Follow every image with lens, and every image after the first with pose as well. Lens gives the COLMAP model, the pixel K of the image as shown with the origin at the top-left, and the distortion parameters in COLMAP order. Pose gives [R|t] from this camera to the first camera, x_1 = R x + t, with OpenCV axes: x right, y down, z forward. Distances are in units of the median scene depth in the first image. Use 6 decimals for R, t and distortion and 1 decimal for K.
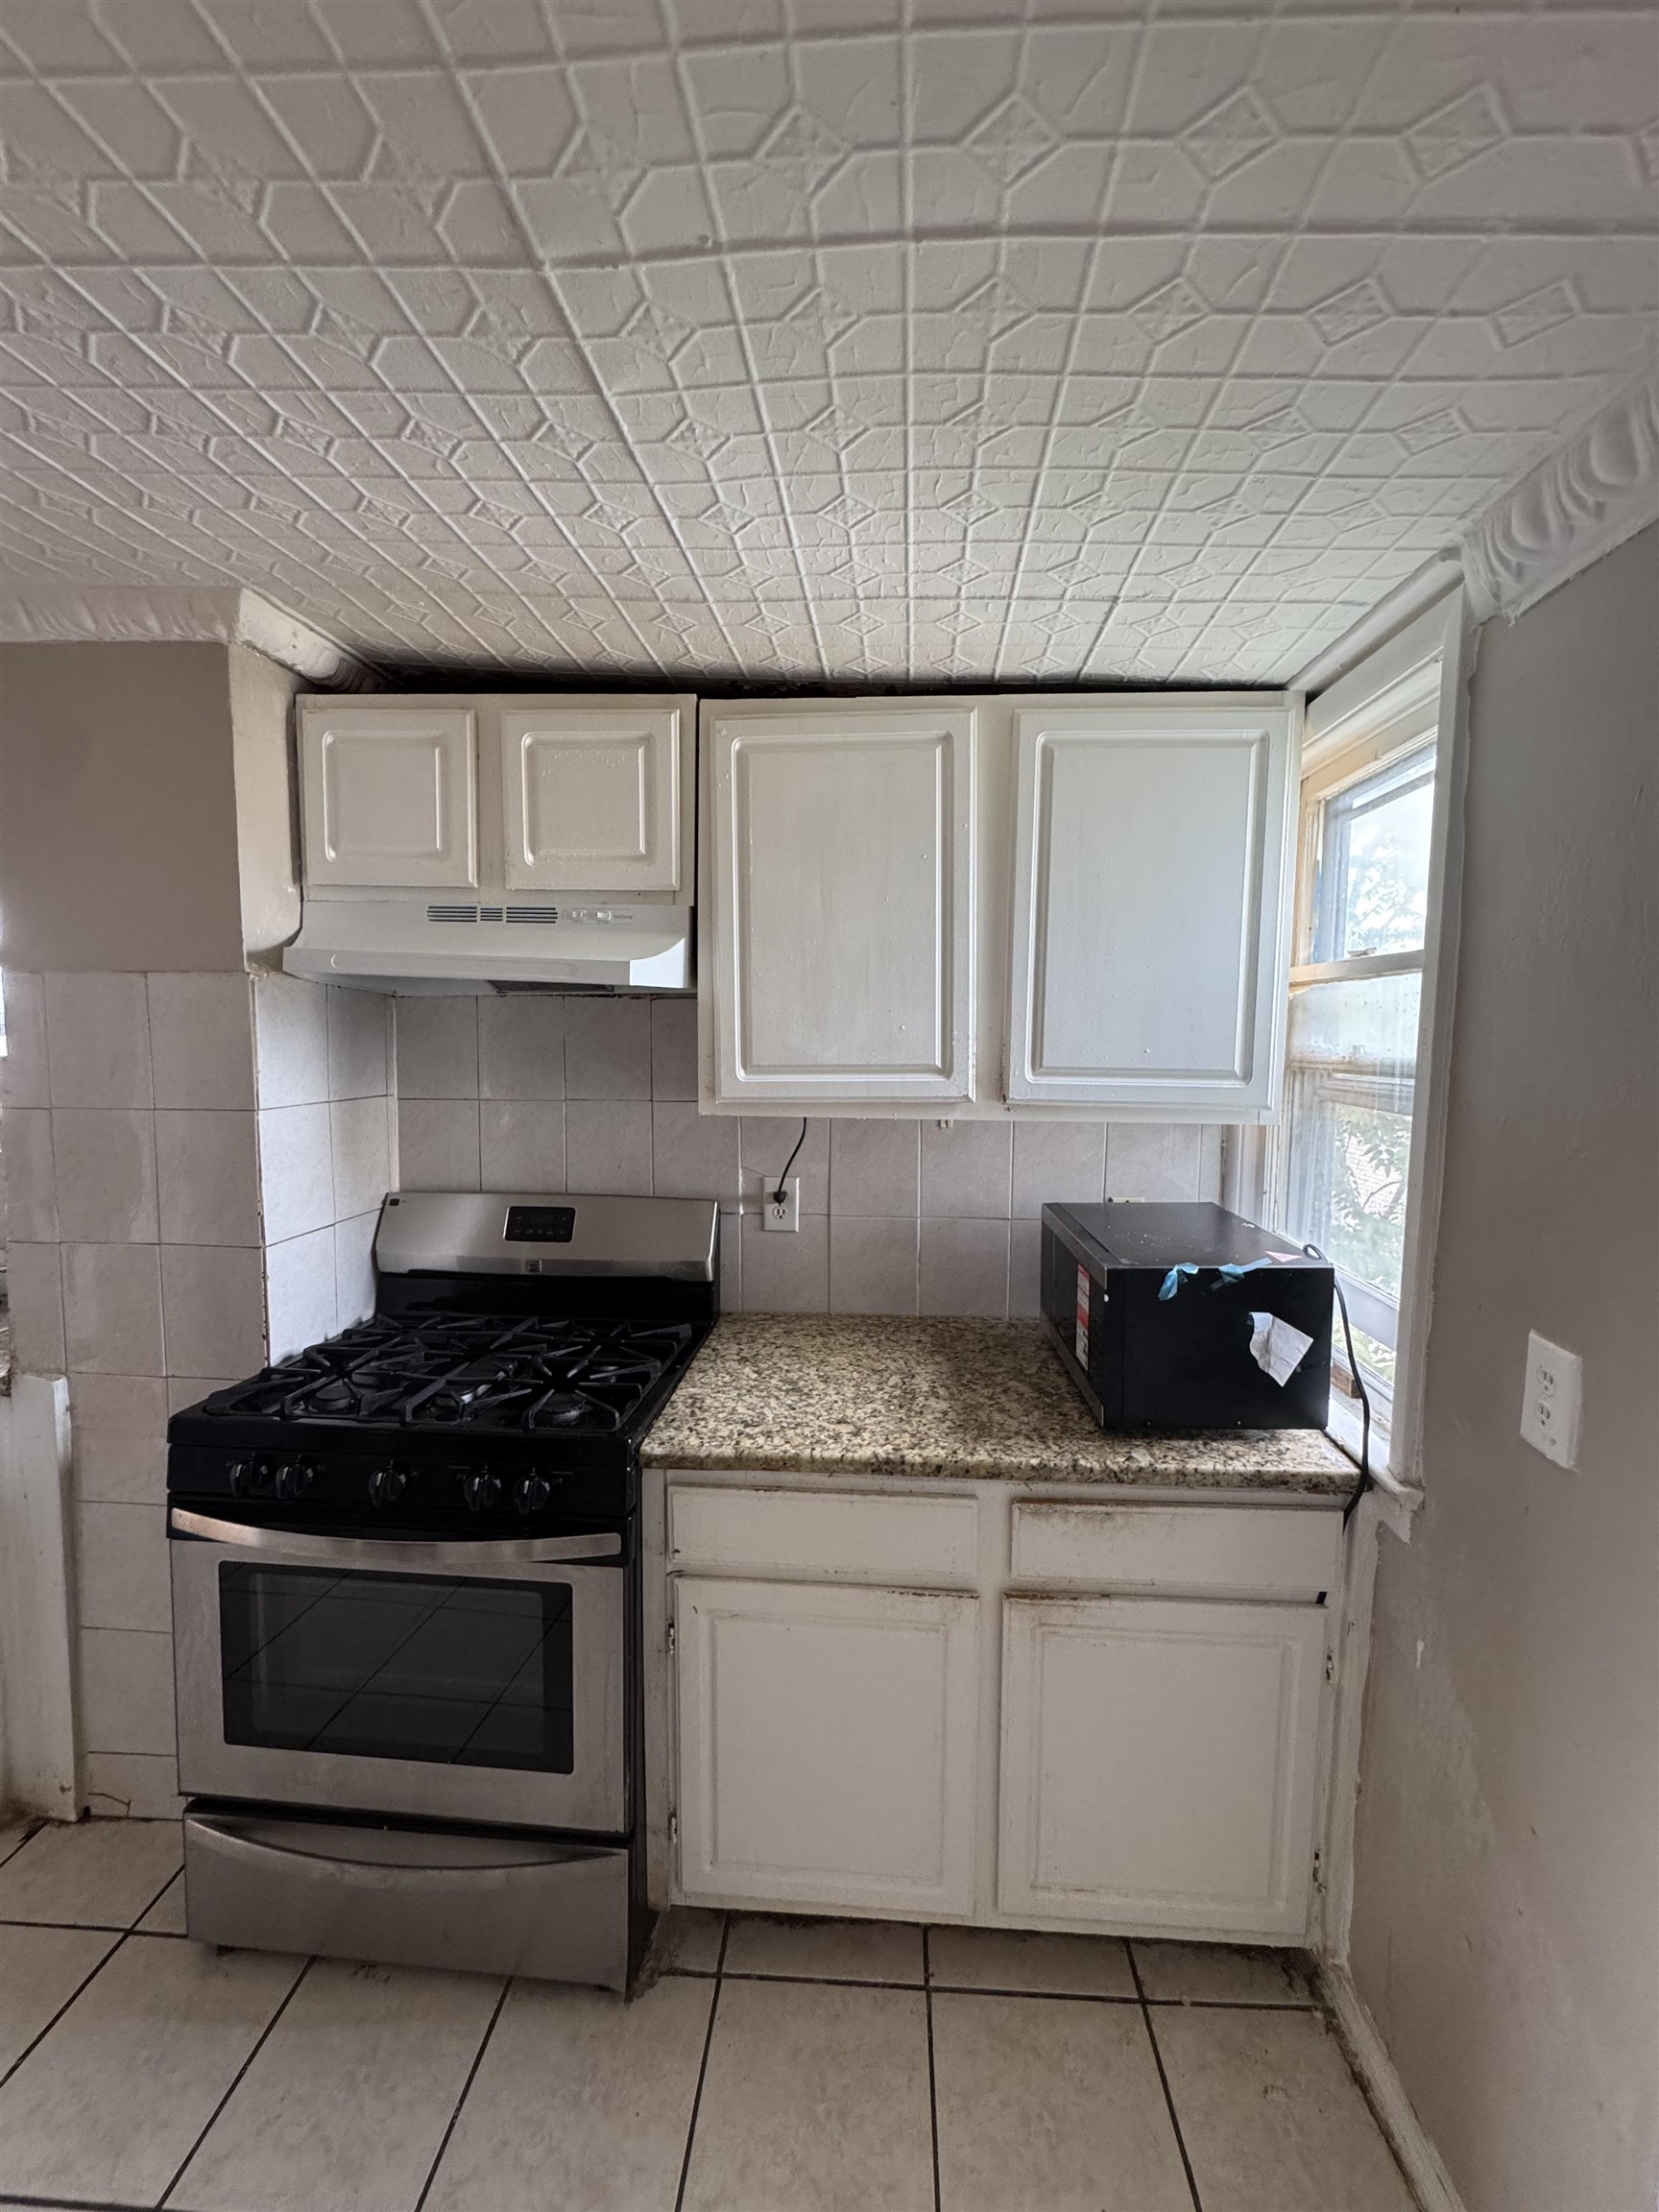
lens RADIAL K [[890.4, 0, 823.8], [0, 890.4, 1103.1], [0, 0, 1]] dist [-0.007019, 0.000871]
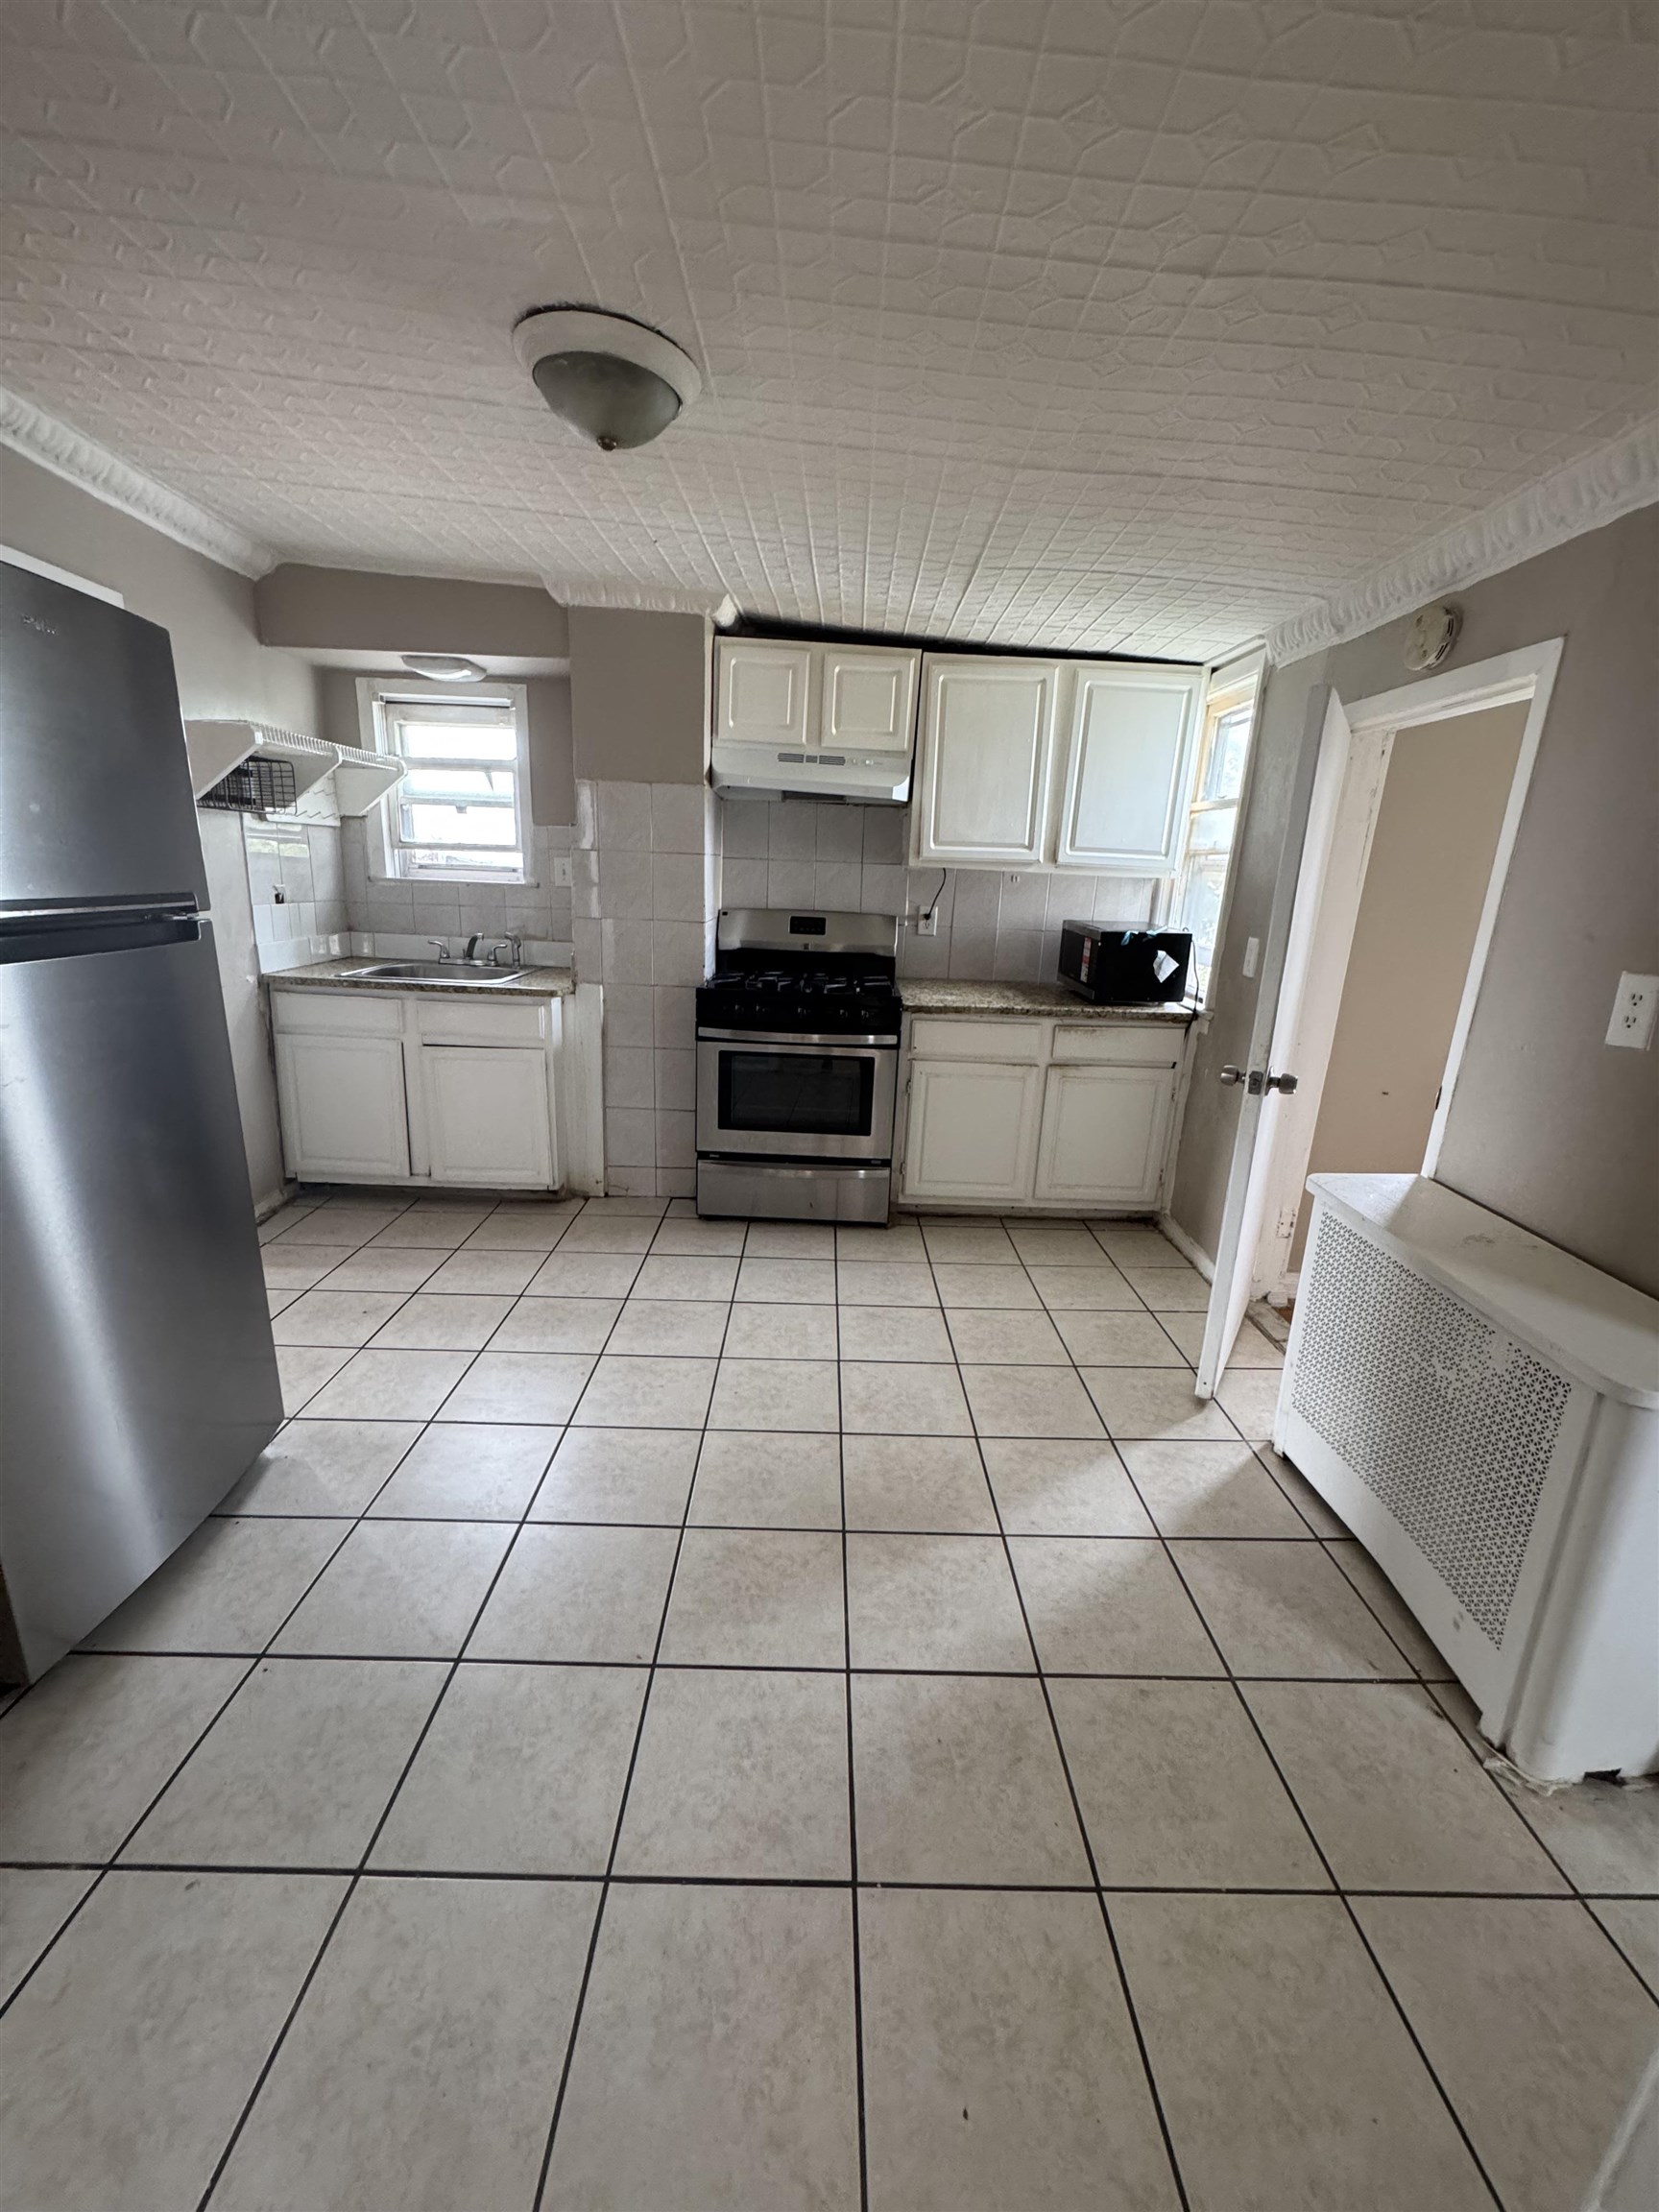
lens RADIAL K [[890.4, 0, 824.7], [0, 890.4, 1107.1], [0, 0, 1]] dist [-0.007019, 0.000871]
pose [[0.996797, 0.014157, 0.078716, -0.513607], [-0.029078, 0.981005, 0.191789, 0.181121], [-0.074505, -0.193463, 0.978274, -1.171131]]
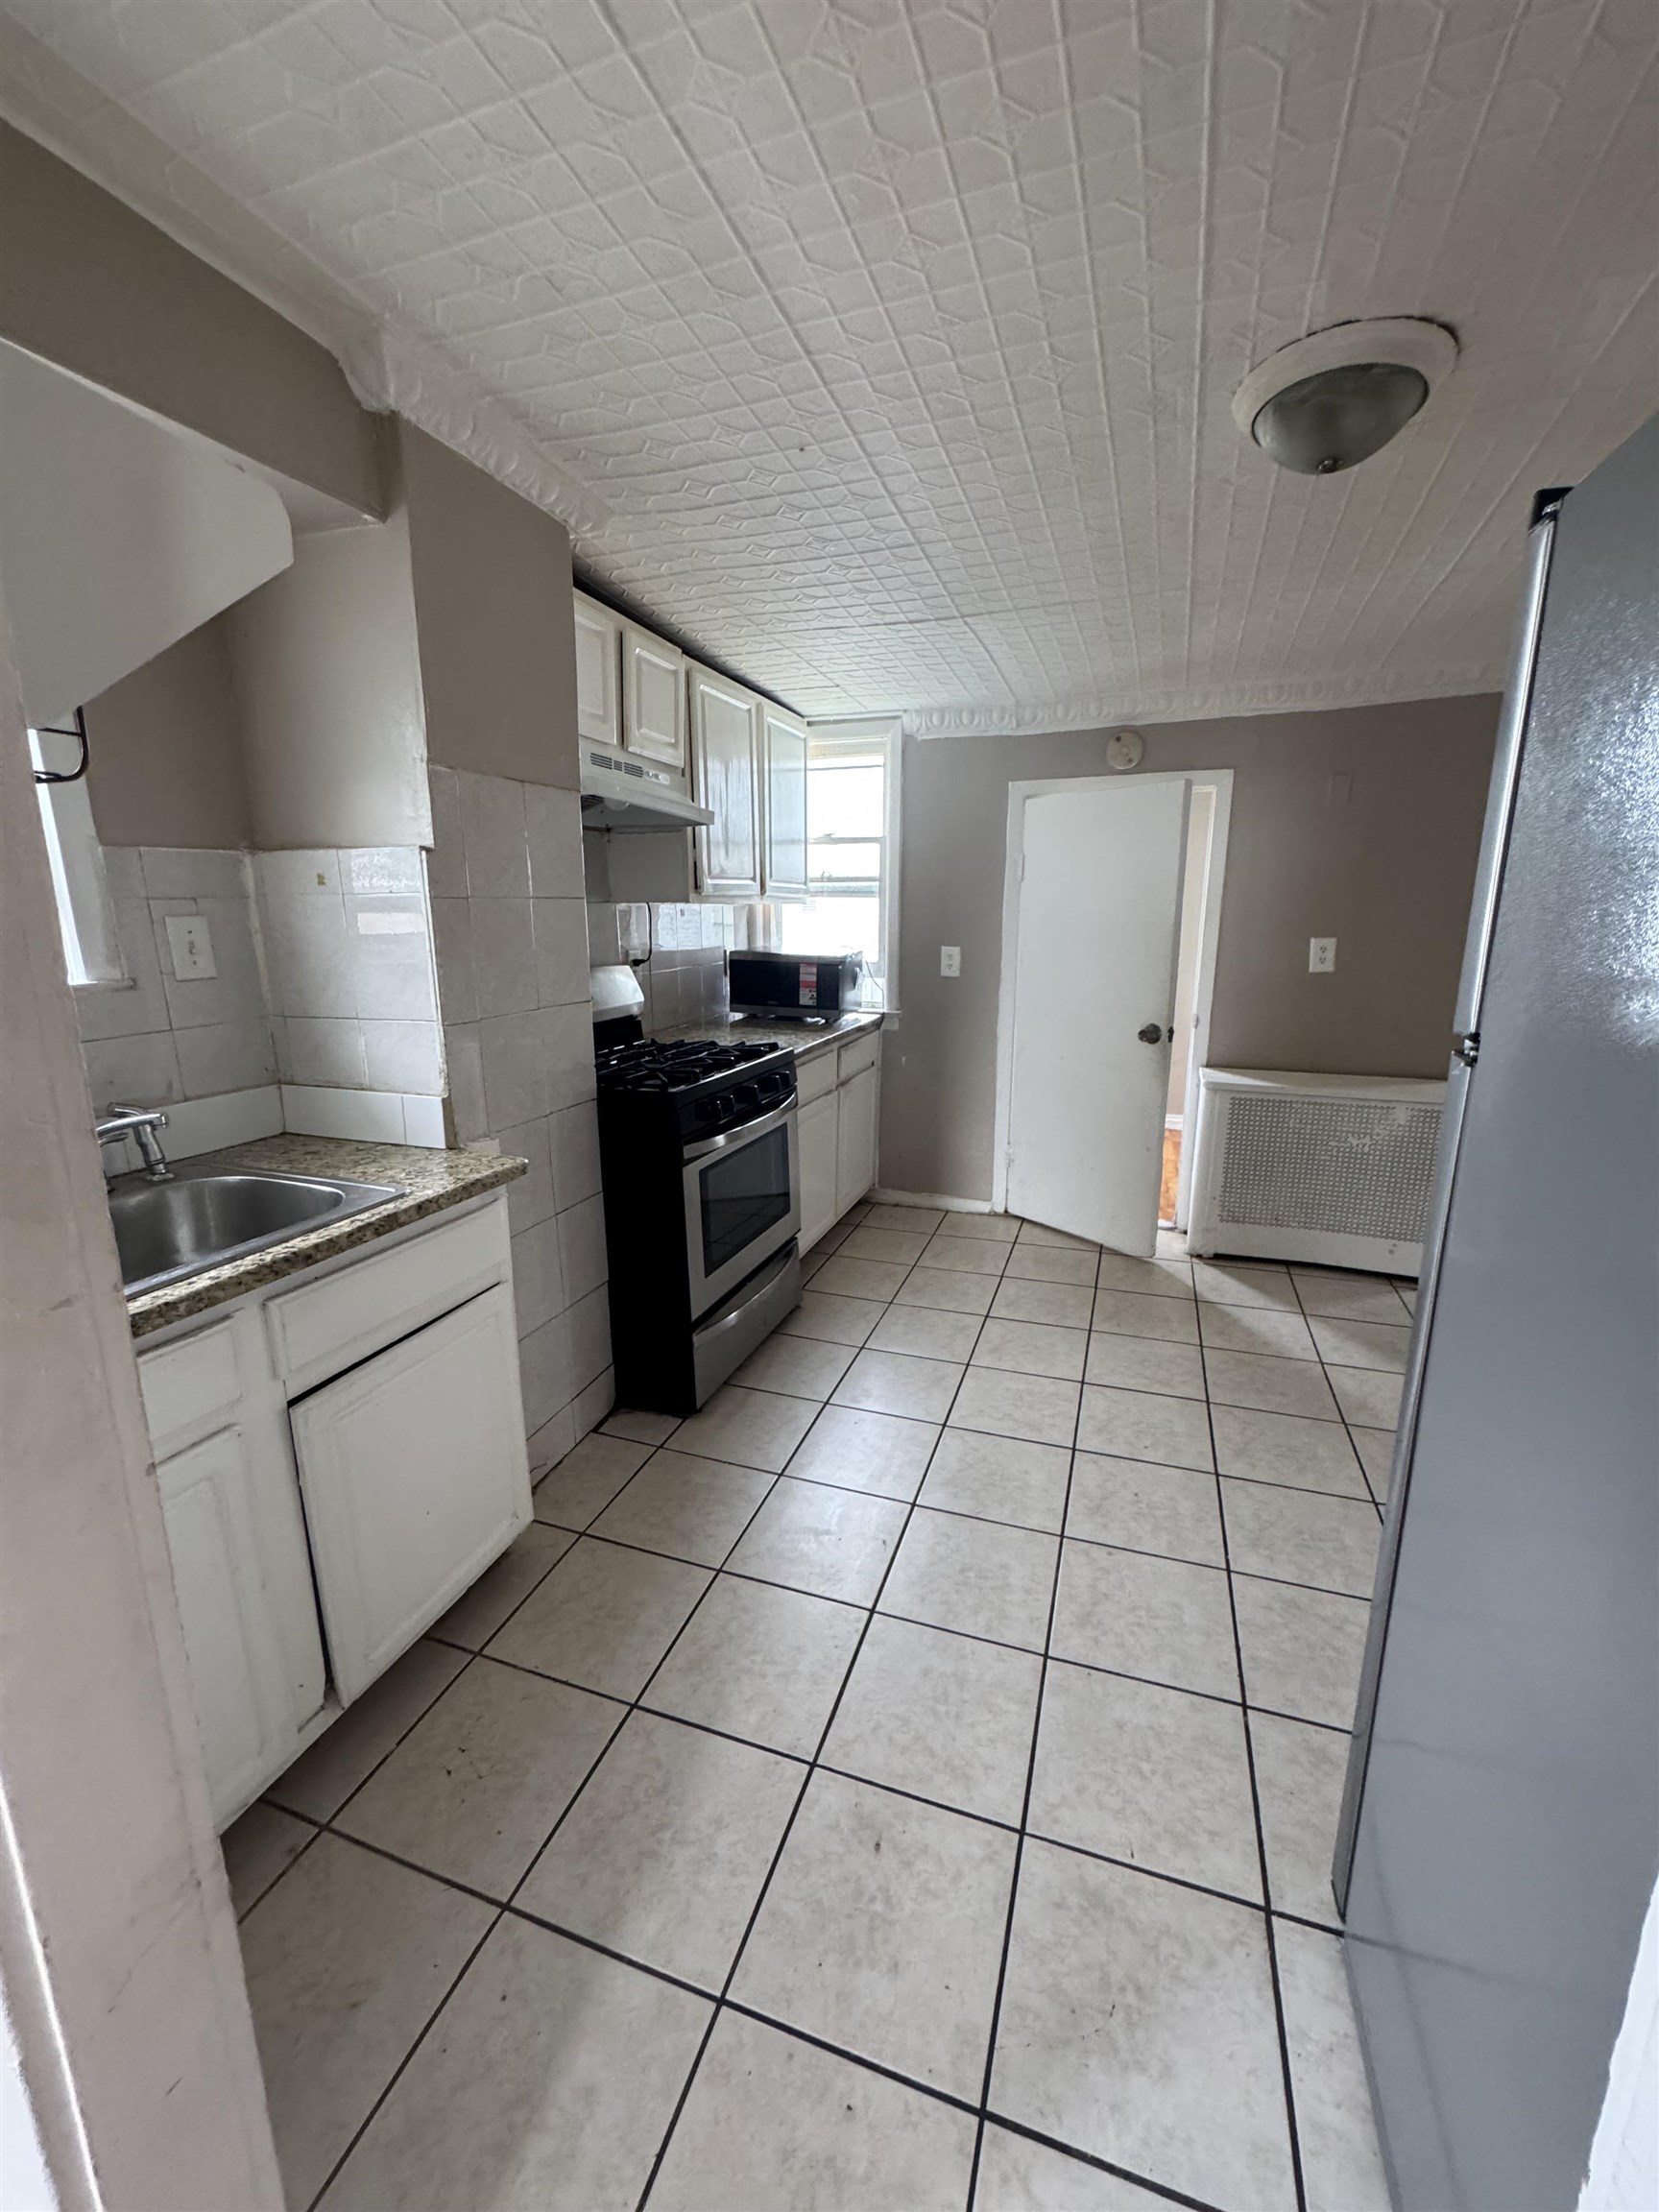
lens RADIAL K [[890.4, 0, 824.6], [0, 890.4, 1111.1], [0, 0, 1]] dist [-0.007019, 0.000871]
pose [[0.263673, -0.223171, 0.938441, -1.893561], [0.076818, 0.974637, 0.210195, 0.068384], [-0.961549, 0.016666, 0.274129, 0.281113]]
